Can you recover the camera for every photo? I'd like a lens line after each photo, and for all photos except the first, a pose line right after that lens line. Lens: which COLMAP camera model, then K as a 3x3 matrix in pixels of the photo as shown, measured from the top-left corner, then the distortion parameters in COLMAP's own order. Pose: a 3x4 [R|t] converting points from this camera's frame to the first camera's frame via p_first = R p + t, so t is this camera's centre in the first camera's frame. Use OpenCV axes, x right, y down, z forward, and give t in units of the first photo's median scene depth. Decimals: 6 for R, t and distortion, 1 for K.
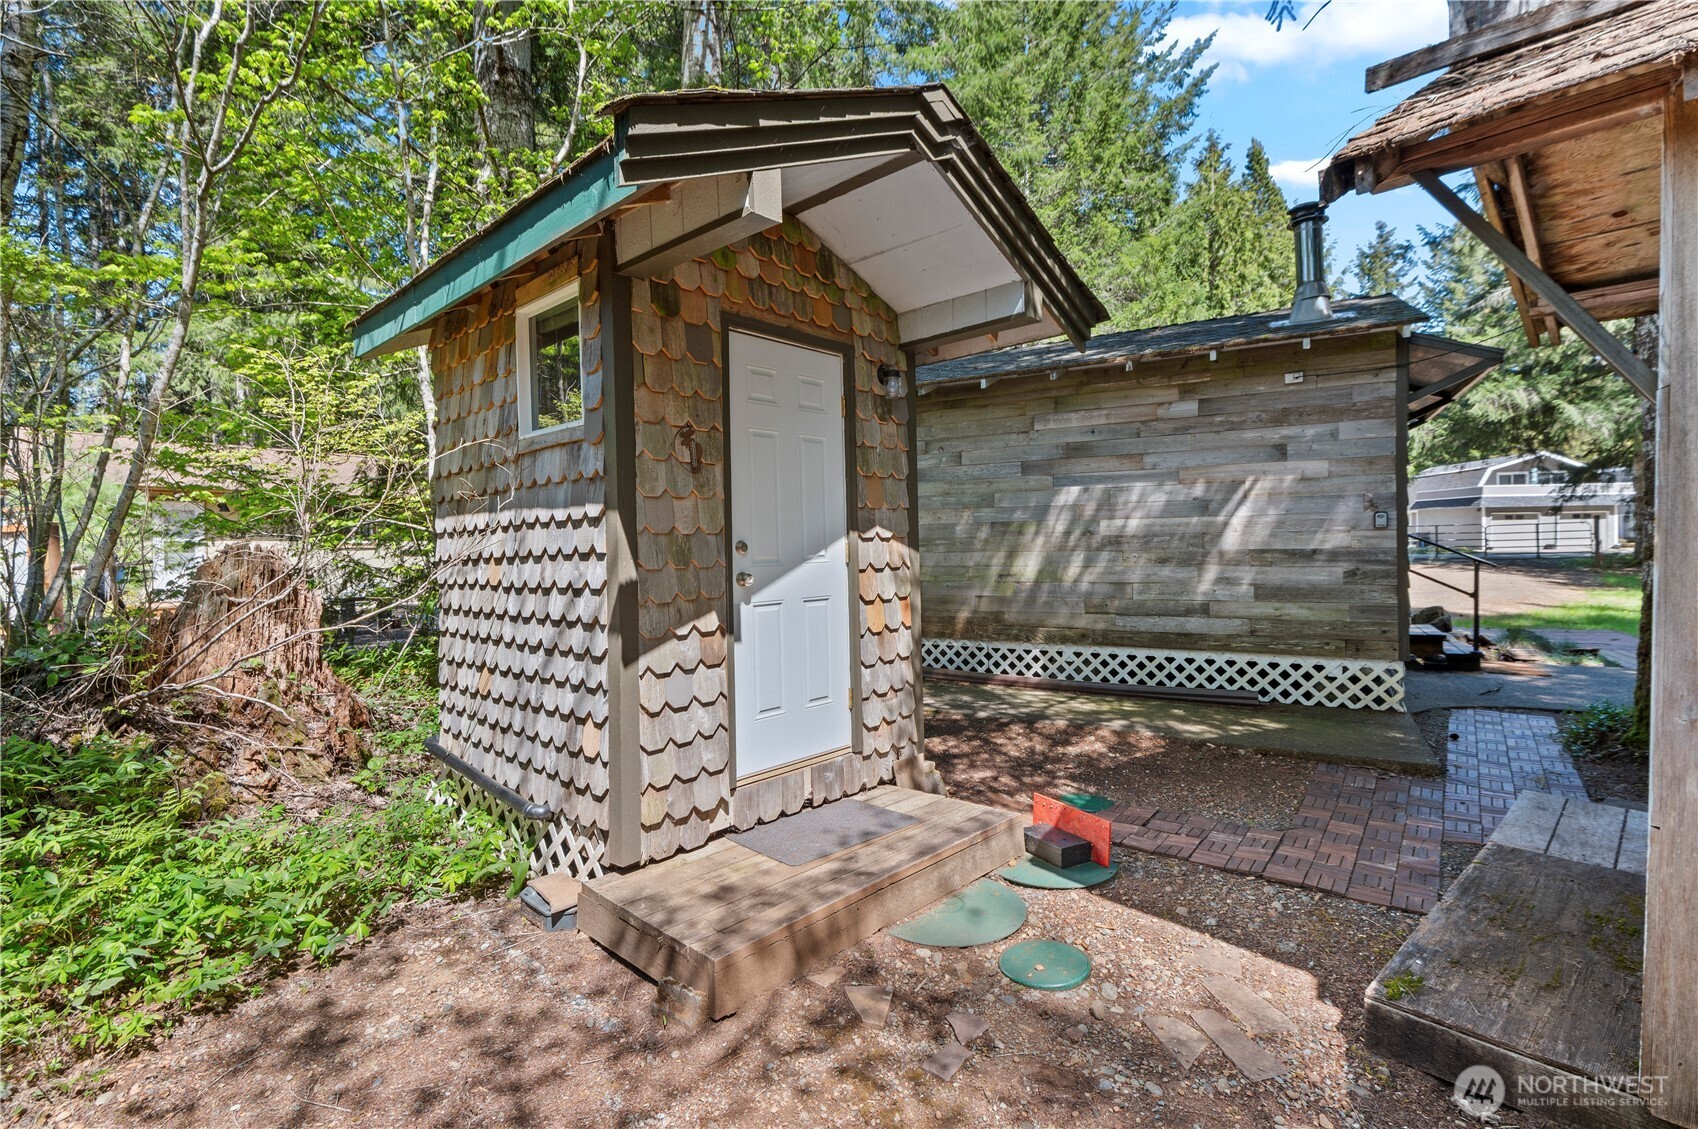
lens RADIAL K [[785.1, 0, 843.1], [0, 785.1, 553.5], [0, 0, 1]] dist [0.023450, -0.003369]
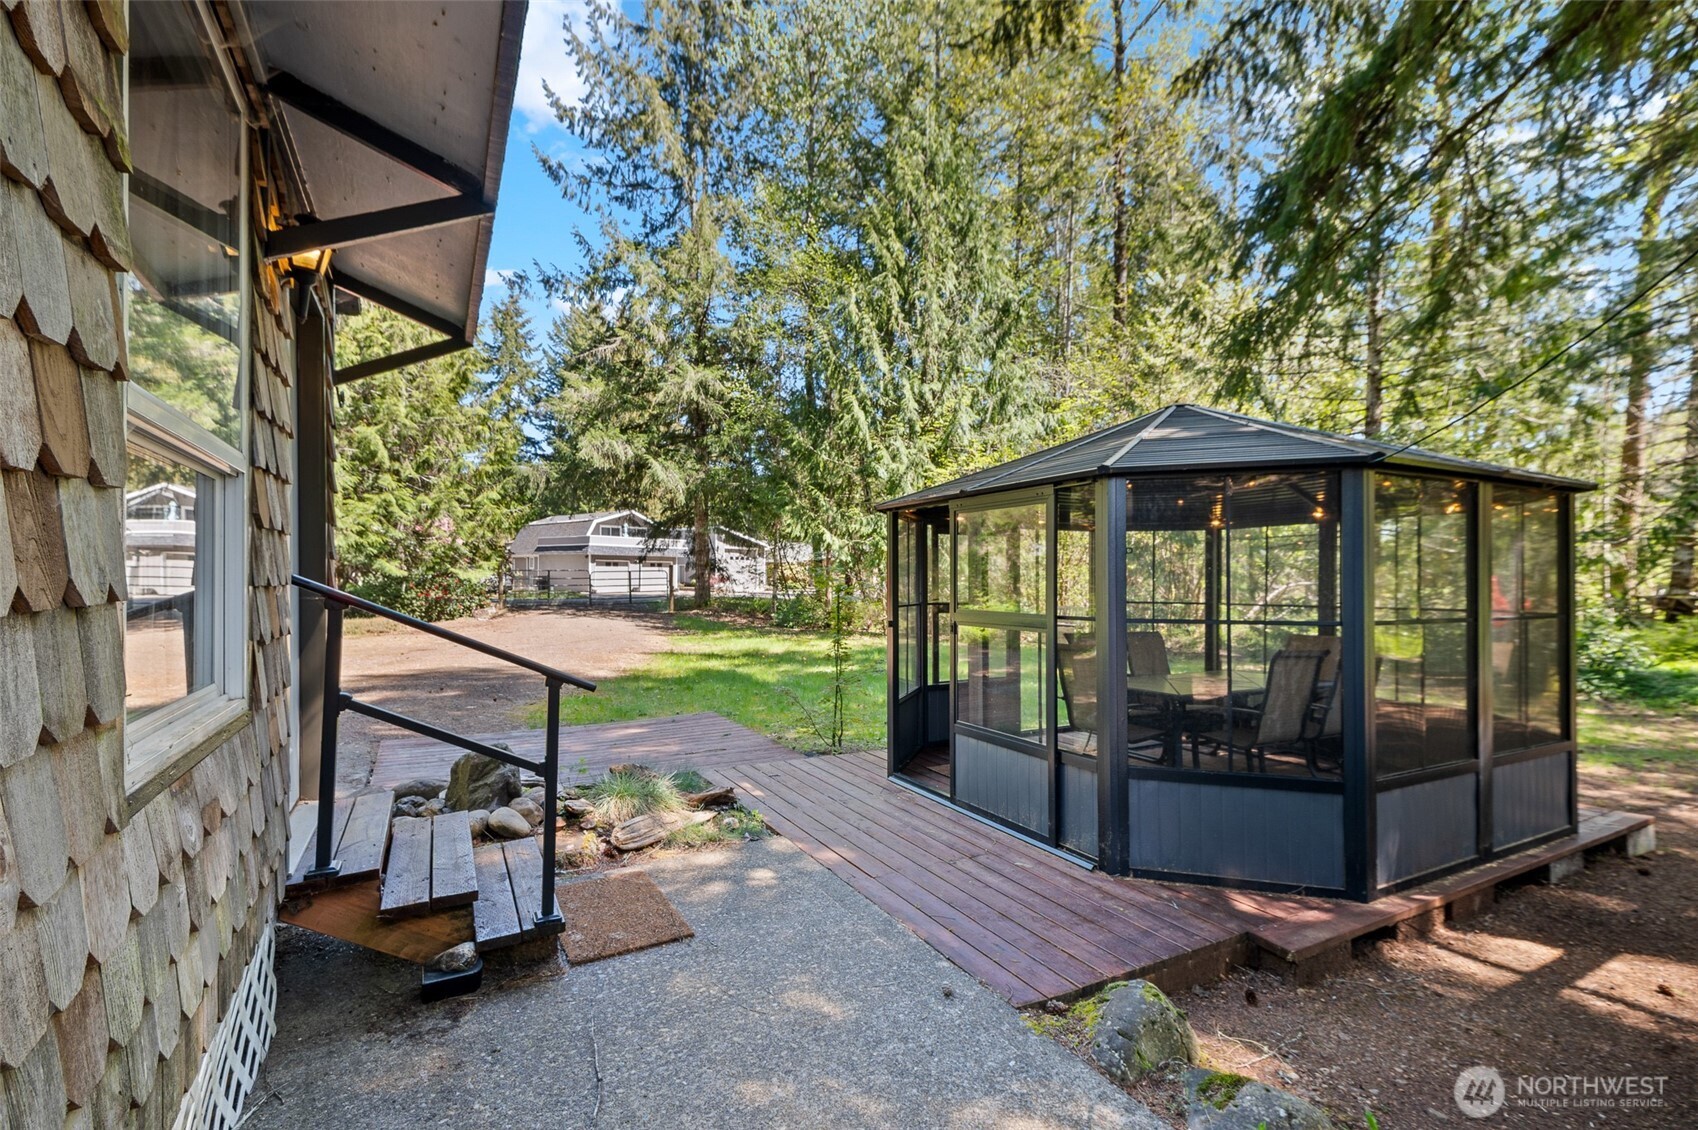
lens RADIAL K [[772.3, 0, 897.8], [0, 772.3, 575.6], [0, 0, 1]] dist [0.014292, -0.003451]
pose [[0.493301, 0.019432, 0.869642, 0.616048], [0.000055, 0.999750, -0.022371, -0.036322], [-0.869859, 0.011083, 0.493176, 0.747644]]
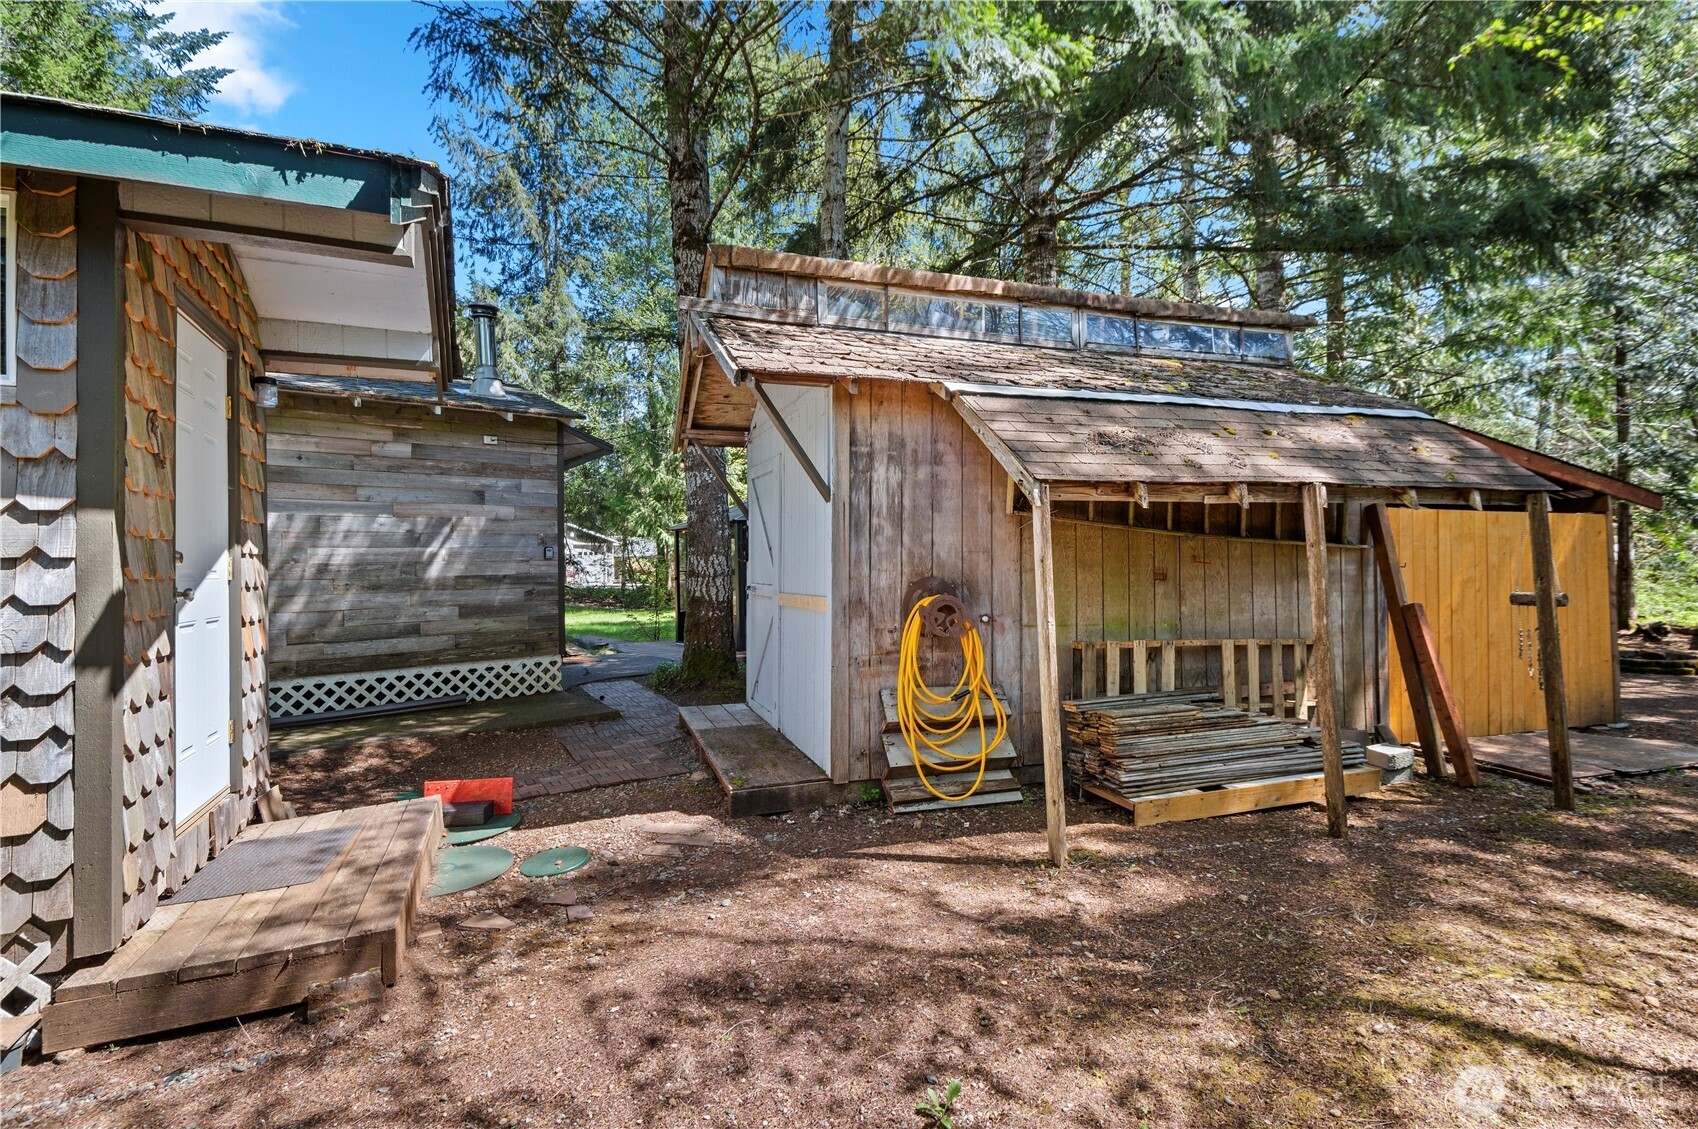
lens RADIAL K [[785.1, 0, 844.5], [0, 785.1, 555.7], [0, 0, 1]] dist [0.023450, -0.003369]
pose [[0.386614, 0.020530, 0.922013, -0.363006], [0.029077, 0.998984, -0.034436, 0.022971], [-0.921783, 0.040123, 0.385624, -0.003005]]
